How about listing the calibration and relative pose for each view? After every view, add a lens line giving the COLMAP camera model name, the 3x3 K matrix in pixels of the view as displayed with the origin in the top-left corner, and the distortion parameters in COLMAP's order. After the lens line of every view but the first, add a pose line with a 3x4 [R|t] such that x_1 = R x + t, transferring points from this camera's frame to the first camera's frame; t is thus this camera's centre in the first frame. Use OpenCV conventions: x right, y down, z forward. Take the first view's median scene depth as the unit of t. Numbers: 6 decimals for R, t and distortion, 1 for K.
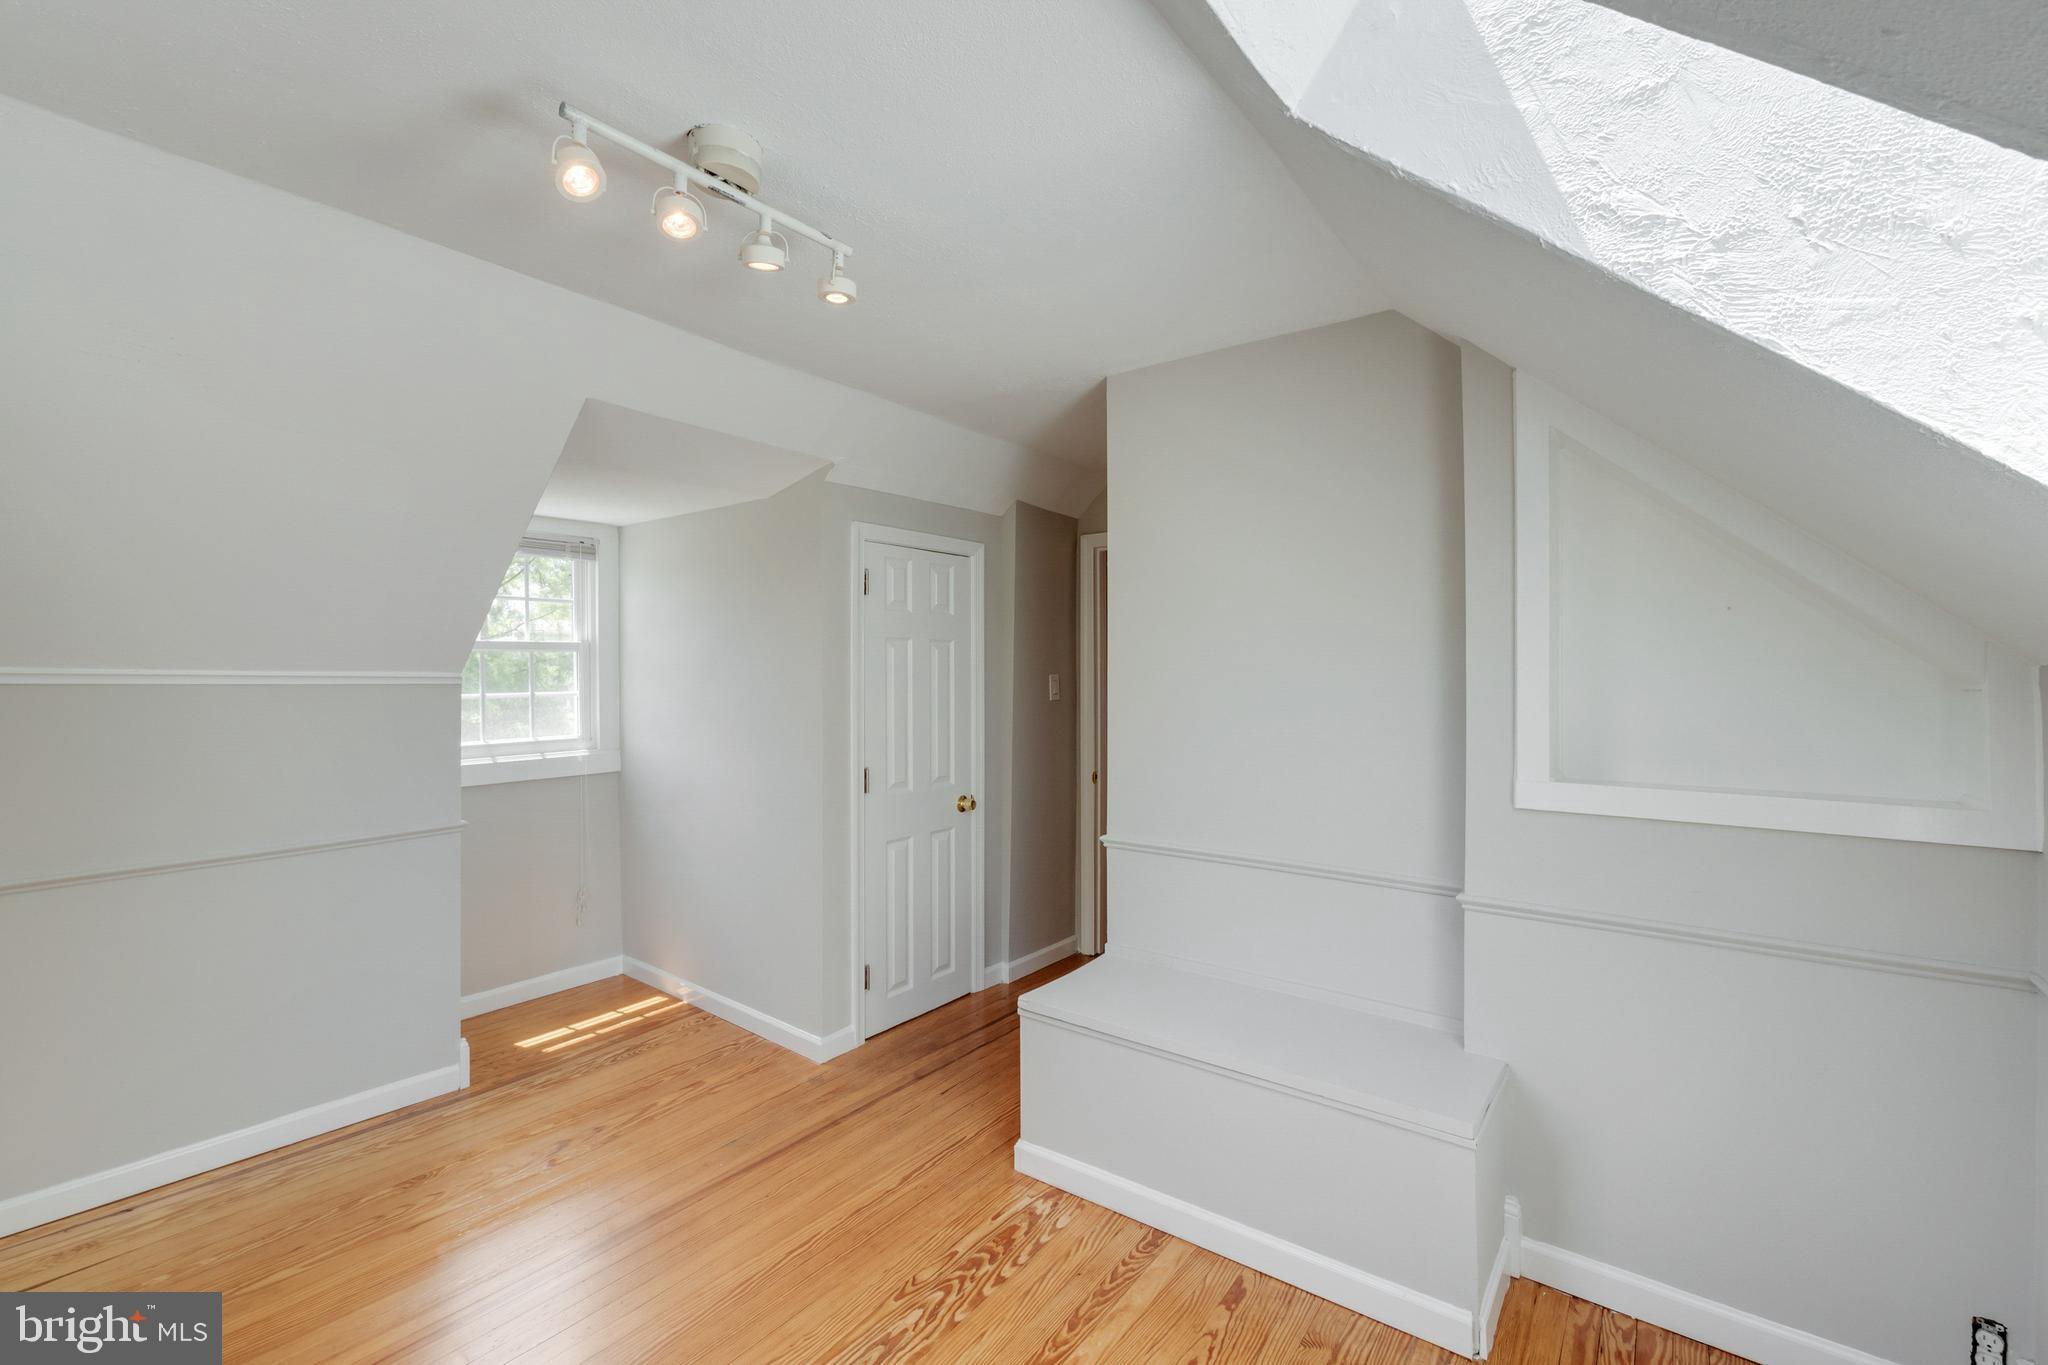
lens RADIAL K [[862.4, 0, 1023.1], [0, 862.4, 671.8], [0, 0, 1]] dist [-0.003392, -0.000414]
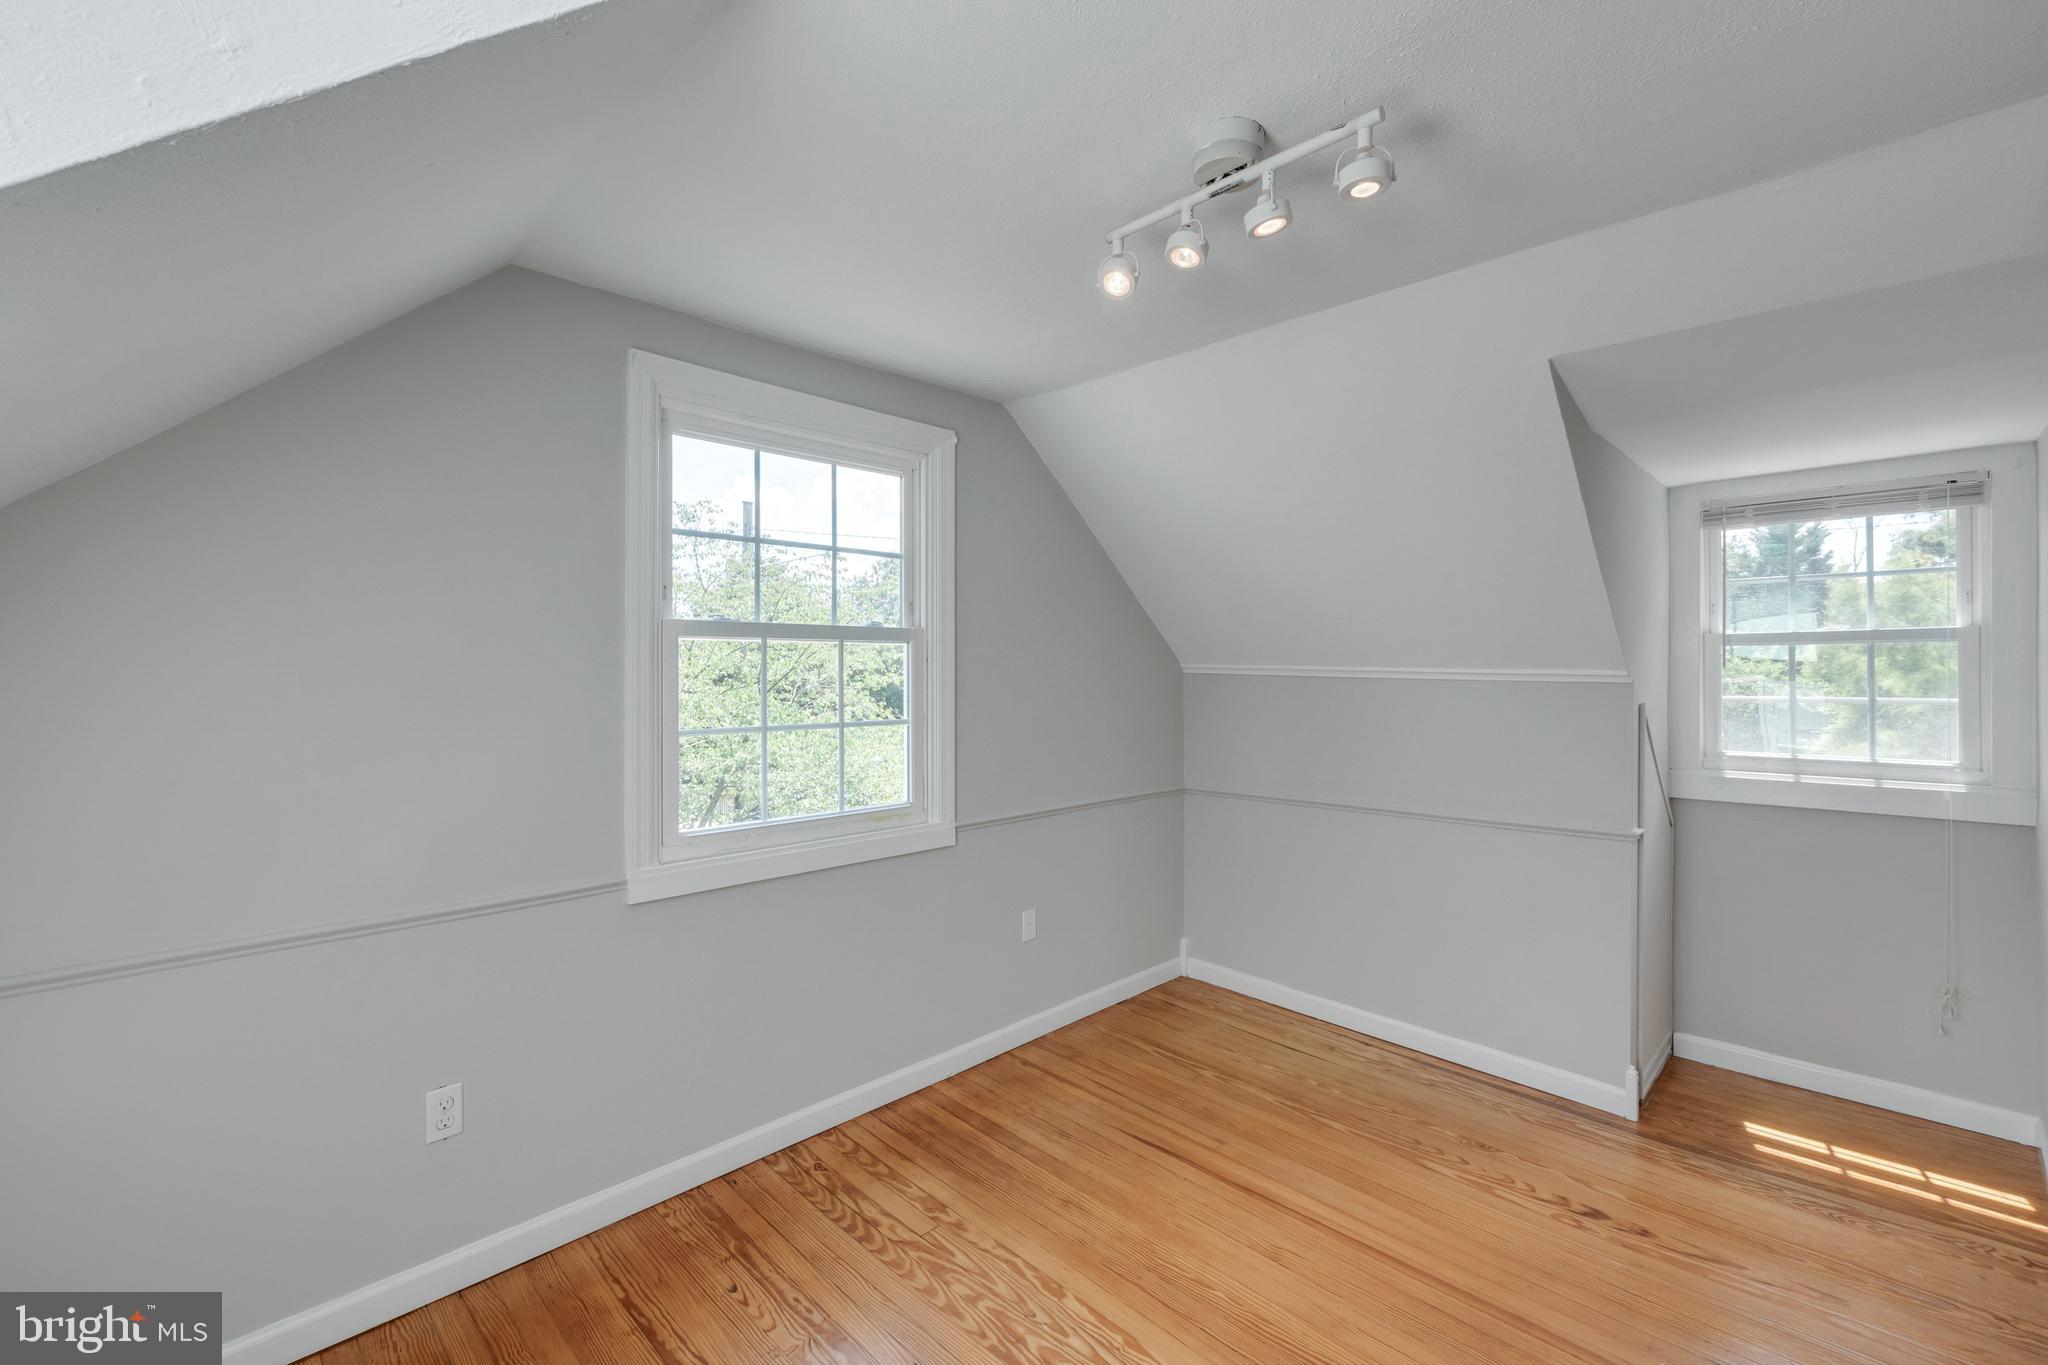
lens RADIAL K [[862.4, 0, 1023.1], [0, 862.4, 671.8], [0, 0, 1]] dist [-0.003392, -0.000414]
pose [[-0.130446, 0.007281, -0.991429, 0.386013], [-0.000294, 0.999973, 0.007383, -0.005235], [0.991455, 0.001255, -0.130440, 0.521634]]
